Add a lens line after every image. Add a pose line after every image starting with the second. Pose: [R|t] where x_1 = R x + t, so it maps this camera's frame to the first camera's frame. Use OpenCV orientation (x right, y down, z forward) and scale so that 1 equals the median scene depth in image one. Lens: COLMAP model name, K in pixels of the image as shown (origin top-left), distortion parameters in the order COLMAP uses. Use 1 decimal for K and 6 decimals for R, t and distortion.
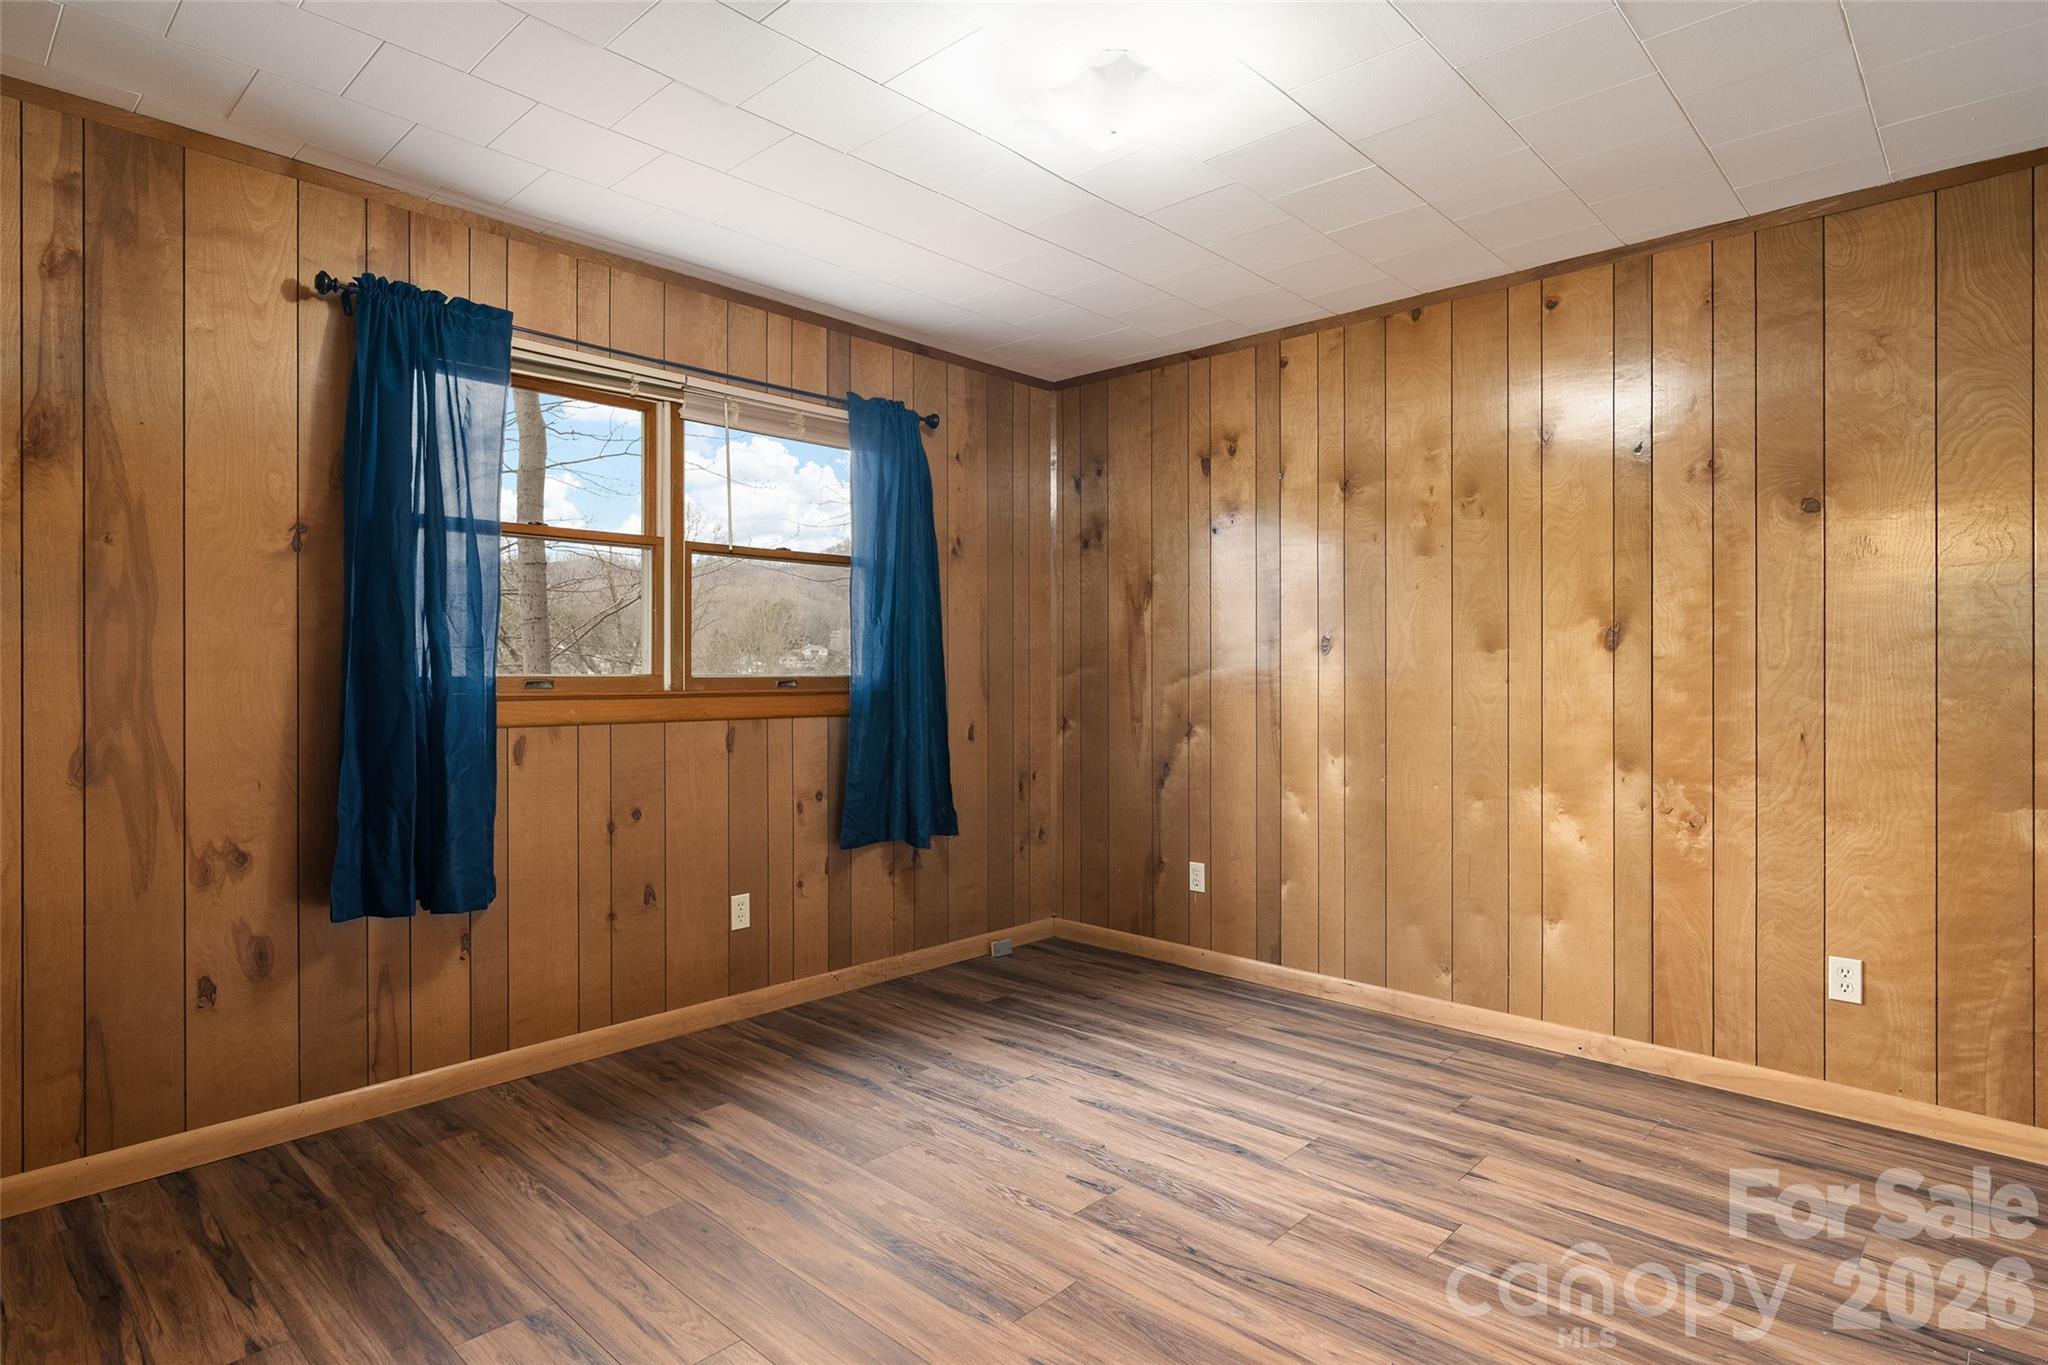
lens RADIAL K [[1075.0, 0, 1018.3], [0, 1075.0, 670.8], [0, 0, 1]] dist [-0.002923, -0.000578]
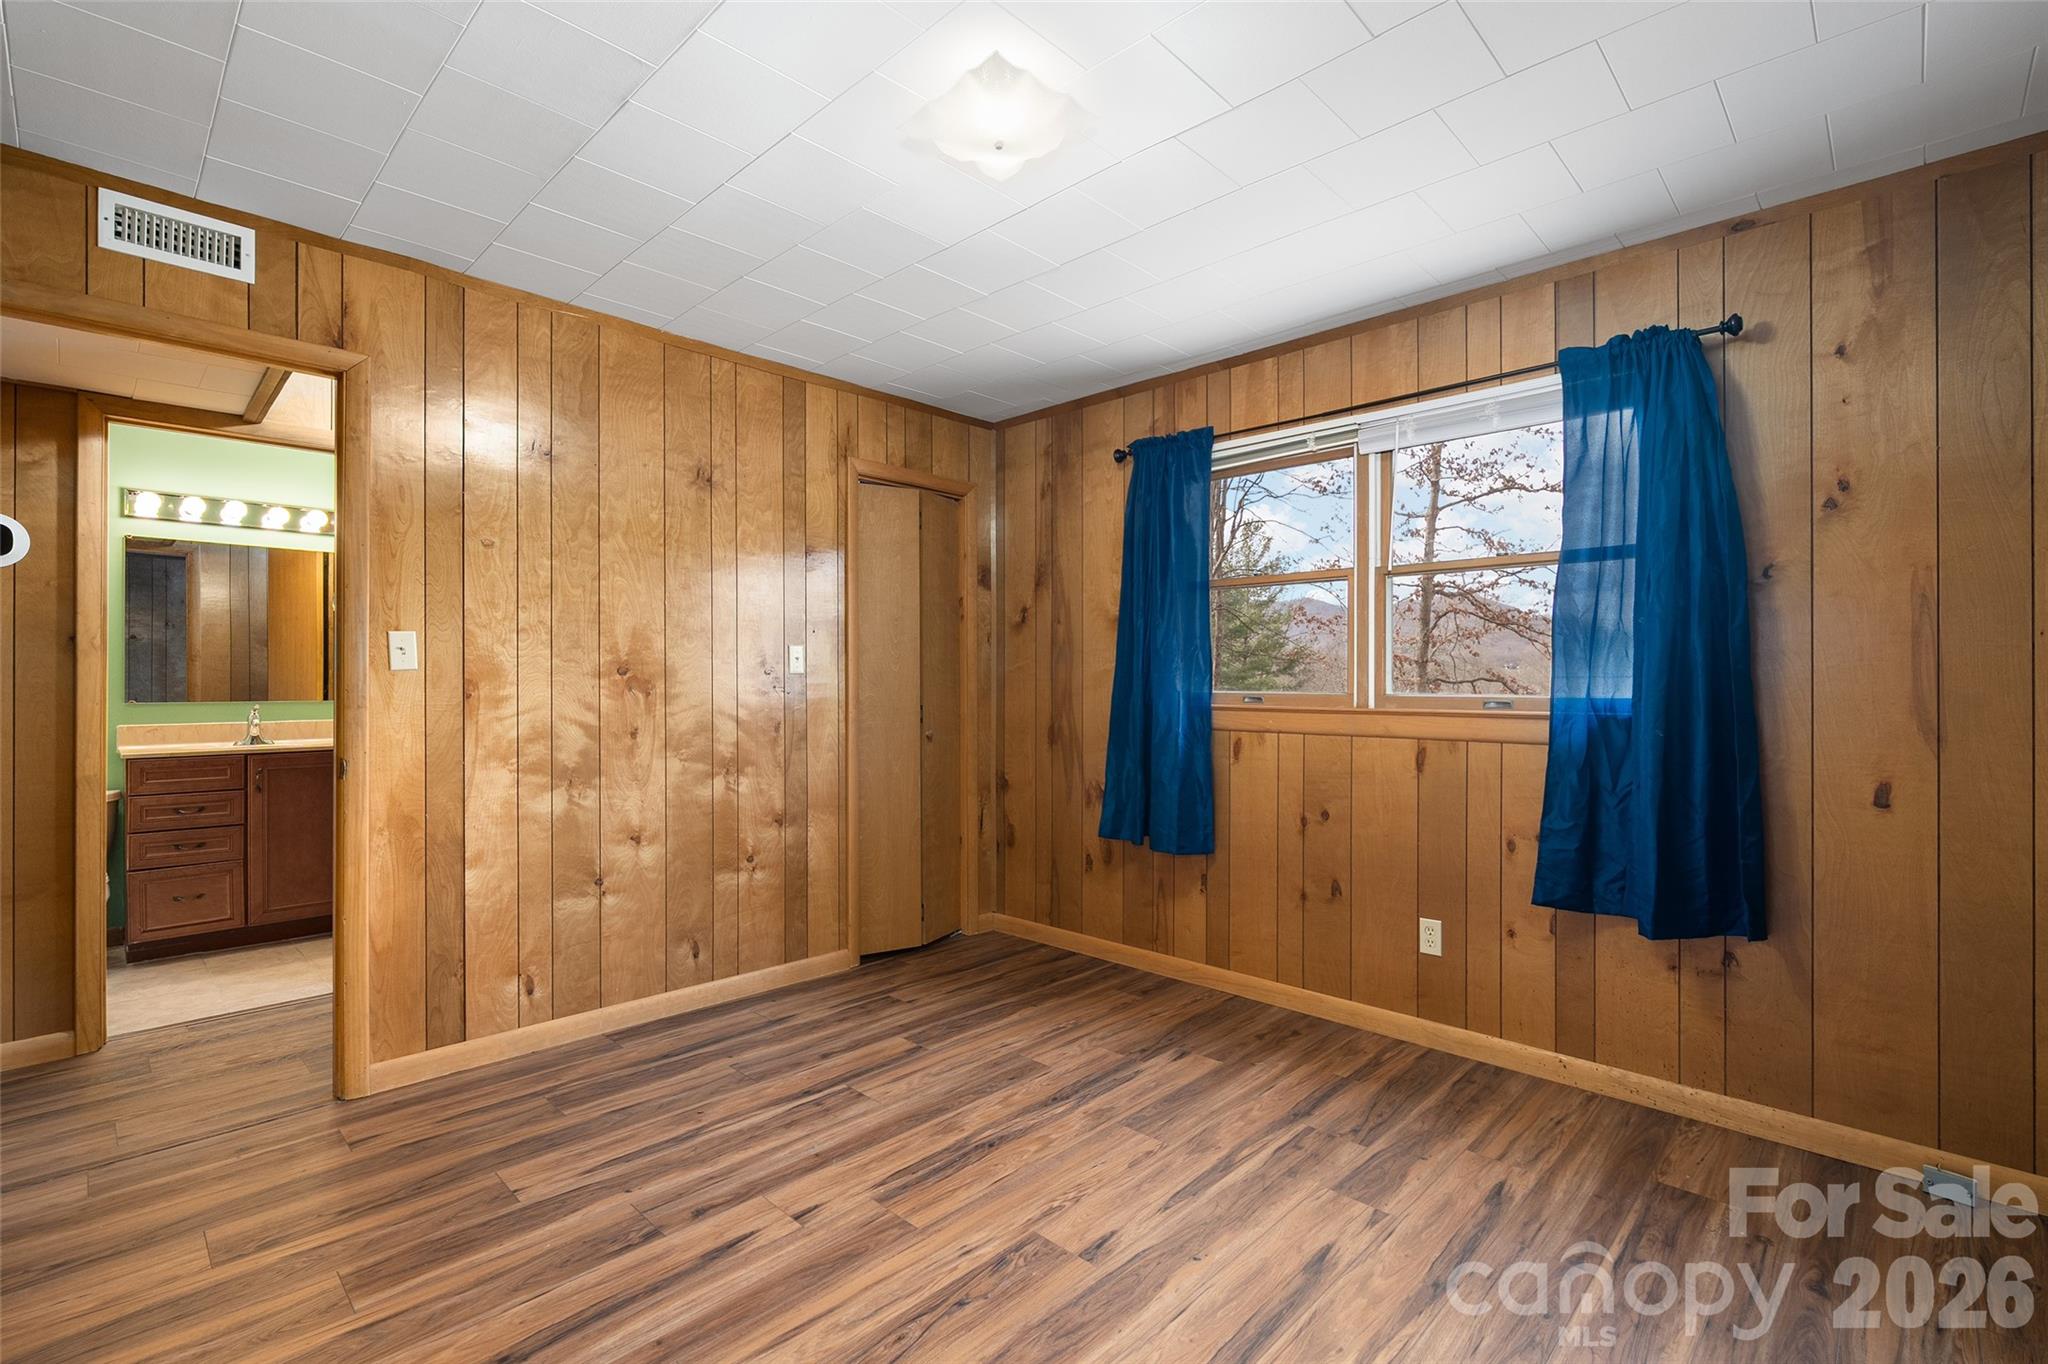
lens RADIAL K [[921.9, 0, 1017.1], [0, 921.9, 681.4], [0, 0, 1]] dist [-0.007789, 0.003447]
pose [[-0.014873, -0.004740, -0.999878, 0.704696], [-0.005683, 0.999973, -0.004656, -0.001753], [0.999873, 0.005613, -0.014899, 0.769136]]
